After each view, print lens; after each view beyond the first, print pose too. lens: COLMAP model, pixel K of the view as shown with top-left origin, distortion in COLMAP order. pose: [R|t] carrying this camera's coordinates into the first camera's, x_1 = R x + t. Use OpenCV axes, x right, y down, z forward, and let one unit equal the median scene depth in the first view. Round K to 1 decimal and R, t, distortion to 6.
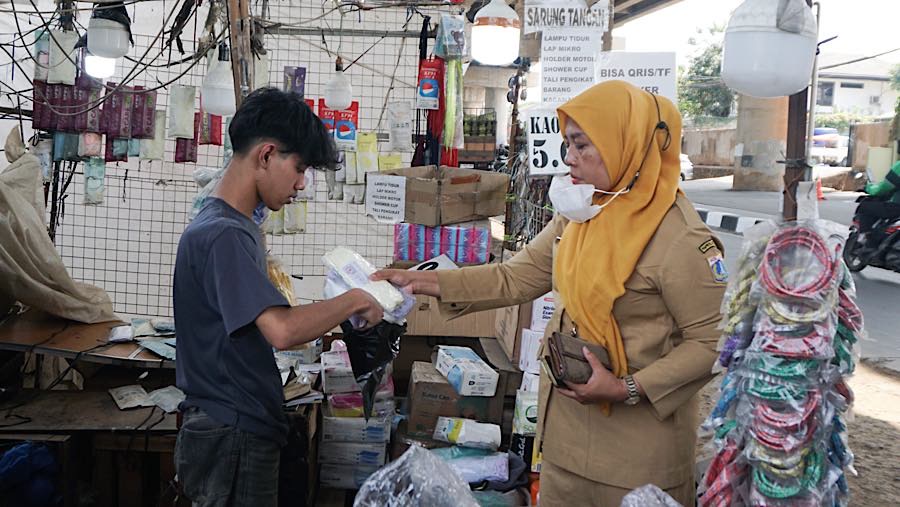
lens RADIAL K [[920.5, 0, 450.0], [0, 920.5, 253.5], [0, 0, 1]] dist [-0.038266, 0.002427]
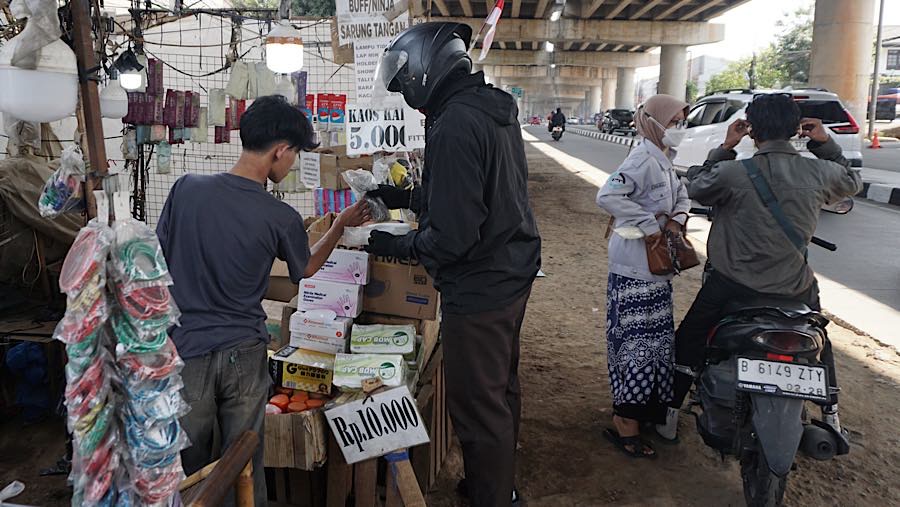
lens RADIAL K [[674.9, 0, 407.5], [0, 674.9, 194.5], [0, 0, 1]] dist [-0.059744, 0.037700]
pose [[0.968565, -0.004823, -0.248712, 0.254407], [0.004743, 0.999988, -0.000921, -0.018074], [0.248714, -0.000287, 0.968577, 0.068918]]
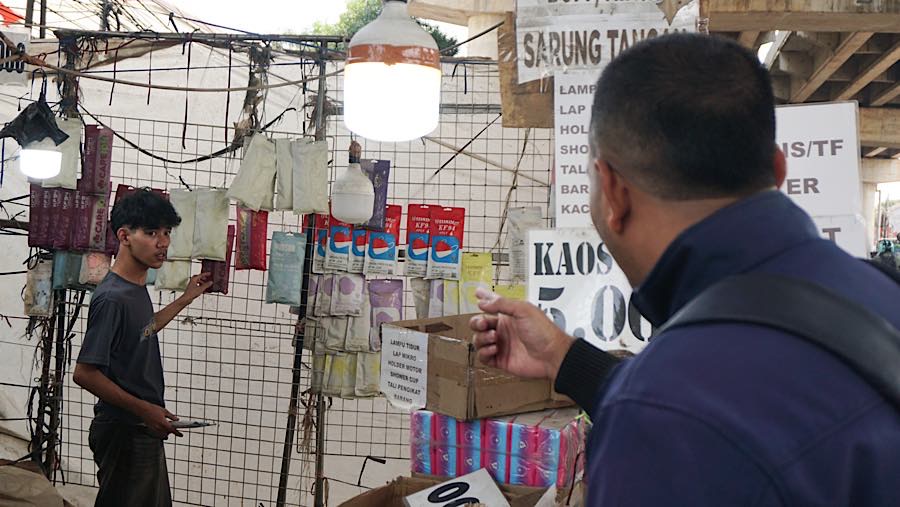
lens RADIAL K [[1062.8, 0, 450.0], [0, 1062.8, 253.5], [0, 0, 1]] dist [-0.001327, 0.000799]
pose [[0.953664, 0.002892, -0.300859, 0.140025], [-0.037226, 0.993405, -0.108451, -0.048726], [0.298561, 0.114625, 0.947482, 0.271353]]
